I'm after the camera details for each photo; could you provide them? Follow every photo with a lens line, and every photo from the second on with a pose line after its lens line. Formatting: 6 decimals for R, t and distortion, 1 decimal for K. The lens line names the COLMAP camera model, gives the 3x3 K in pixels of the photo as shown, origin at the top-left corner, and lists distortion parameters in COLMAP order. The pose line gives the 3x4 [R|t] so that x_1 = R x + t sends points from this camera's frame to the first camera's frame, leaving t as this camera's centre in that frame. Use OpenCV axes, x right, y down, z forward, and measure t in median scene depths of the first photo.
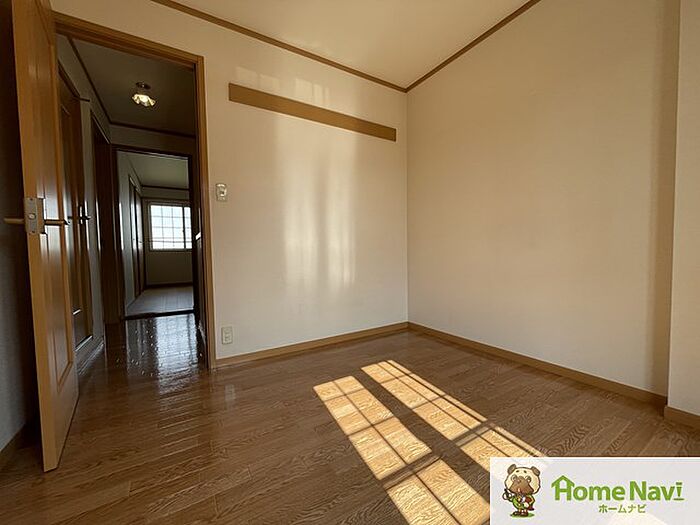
lens RADIAL K [[283.4, 0, 348.9], [0, 283.4, 263.7], [0, 0, 1]] dist [-0.001417, -0.000031]
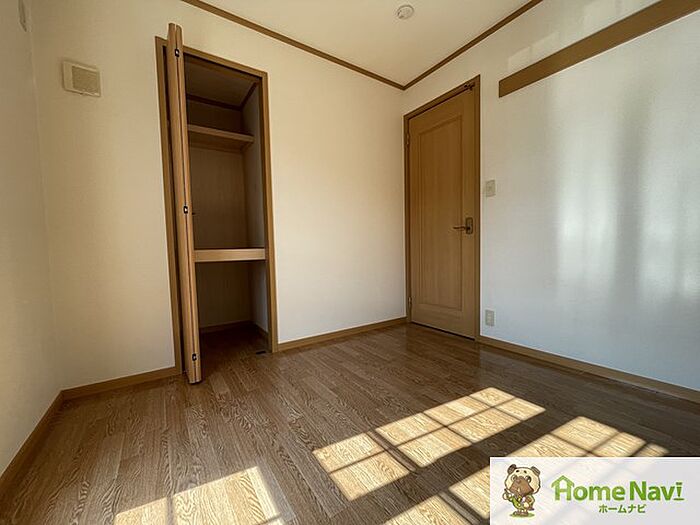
lens RADIAL K [[283.4, 0, 348.9], [0, 283.4, 263.7], [0, 0, 1]] dist [-0.001417, -0.000031]
pose [[0.046209, 0.075167, -0.996100, 0.859369], [-0.026739, 0.996901, 0.073987, -0.032806], [0.998574, 0.023216, 0.048076, 0.542307]]
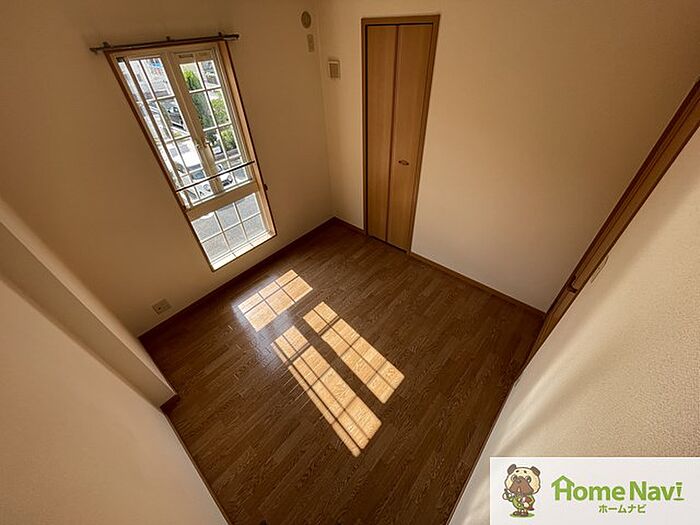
lens RADIAL K [[283.4, 0, 348.9], [0, 283.4, 263.7], [0, 0, 1]] dist [-0.001417, -0.000031]
pose [[-0.955477, 0.239049, -0.172972, 0.251670], [0.051407, 0.712113, 0.700181, -0.976940], [0.290553, 0.660115, -0.692696, 1.690608]]
